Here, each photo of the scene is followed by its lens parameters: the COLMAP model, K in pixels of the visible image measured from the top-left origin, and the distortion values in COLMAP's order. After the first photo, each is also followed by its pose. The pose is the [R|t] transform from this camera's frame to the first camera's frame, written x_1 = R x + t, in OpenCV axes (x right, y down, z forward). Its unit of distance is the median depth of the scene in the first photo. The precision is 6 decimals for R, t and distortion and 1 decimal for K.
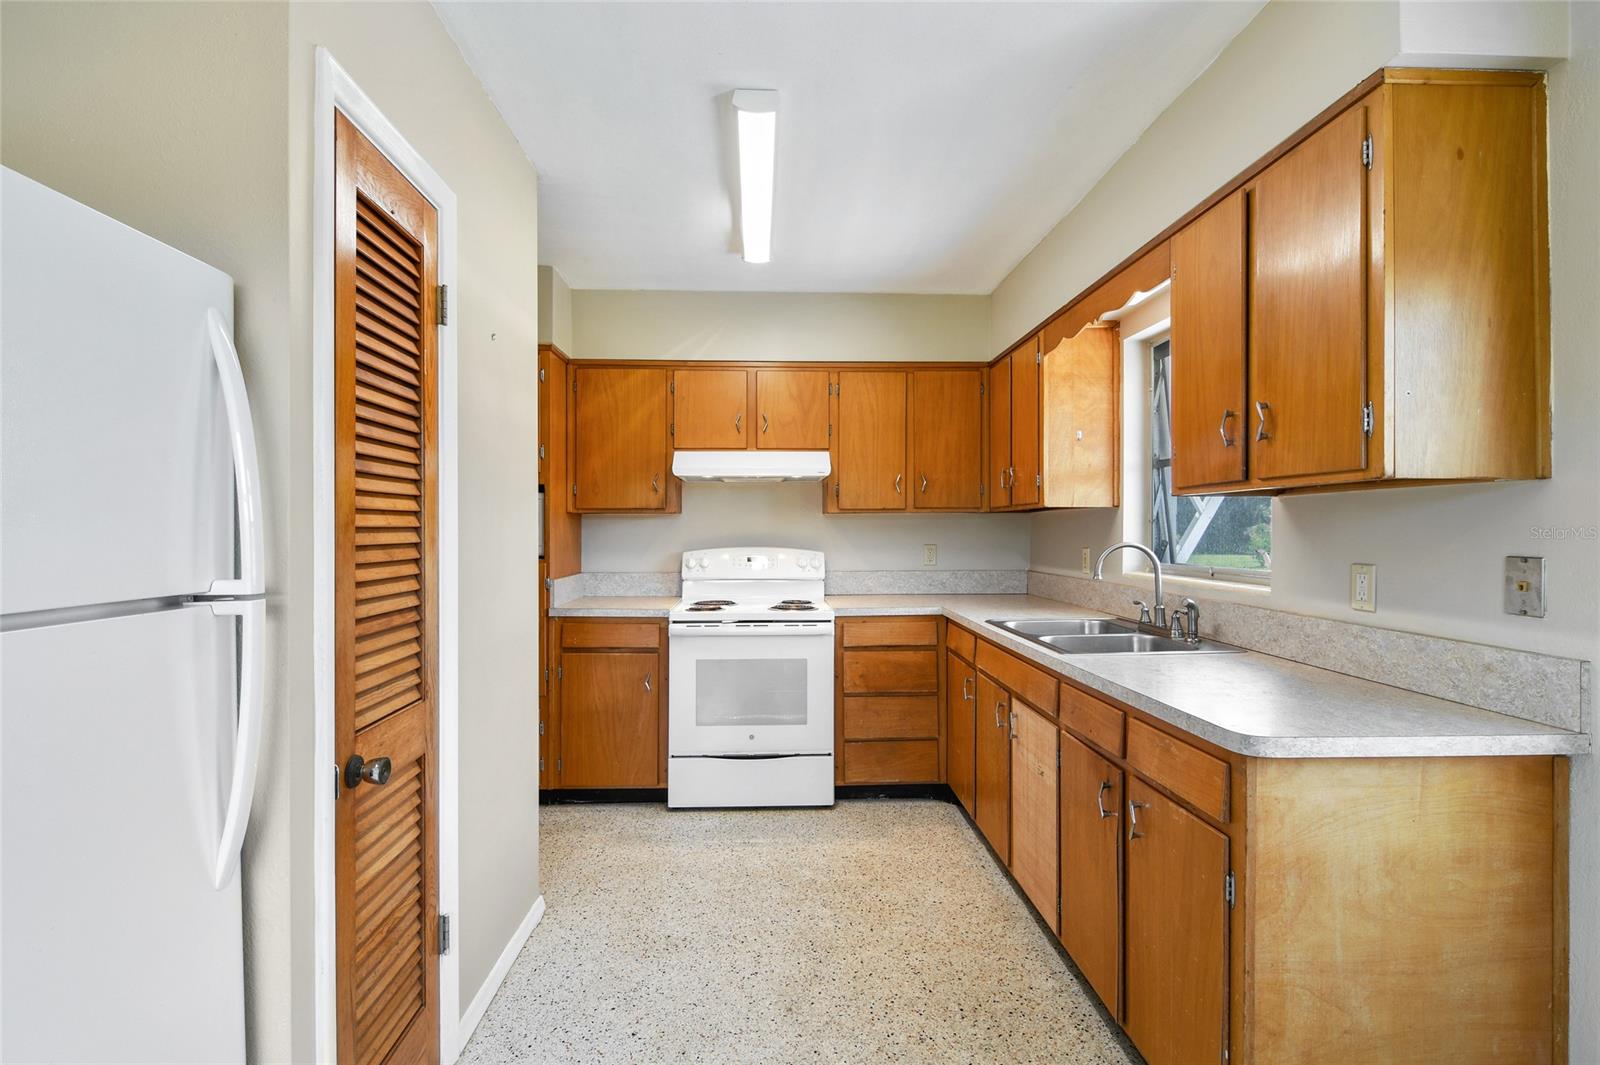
lens RADIAL K [[750.3, 0, 800.0], [0, 750.3, 532.5], [0, 0, 1]] dist [0.000354, -0.000123]
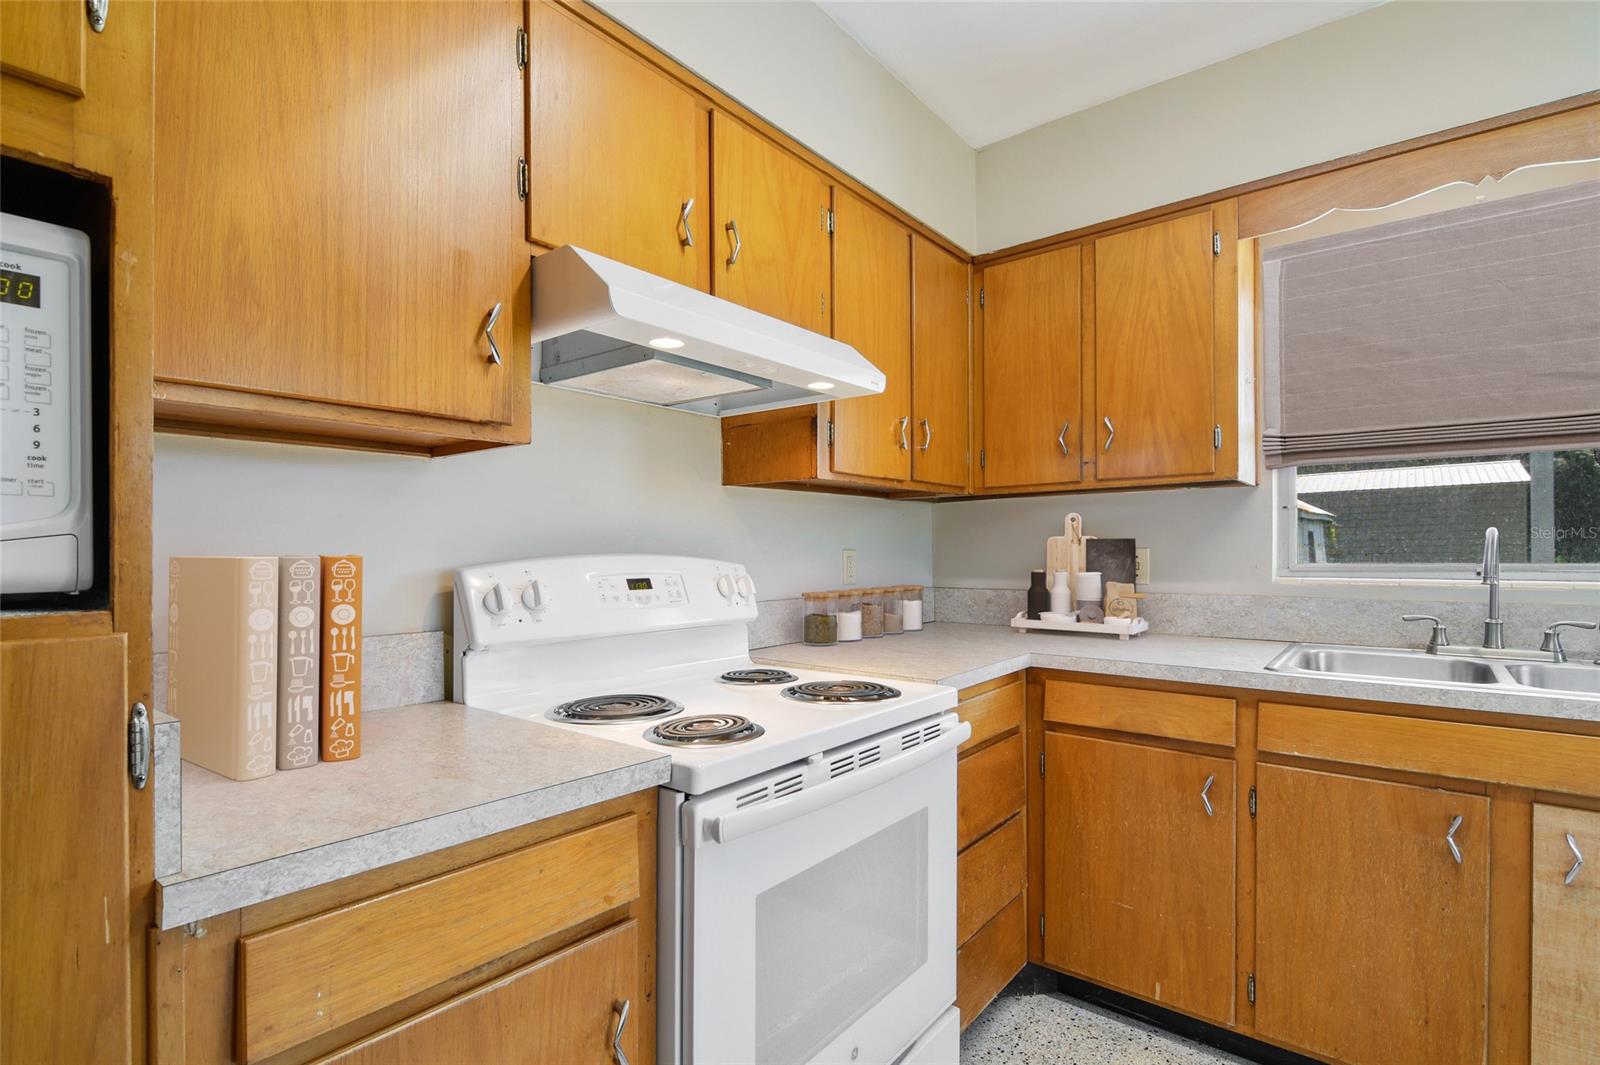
lens RADIAL K [[769.4, 0, 801.3], [0, 769.4, 552.5], [0, 0, 1]] dist [0.003581, 0.000194]
pose [[0.662920, -0.004178, 0.748679, -0.349926], [0.007278, 0.999973, -0.000863, 0.022088], [-0.748655, 0.006021, 0.662932, 0.724249]]
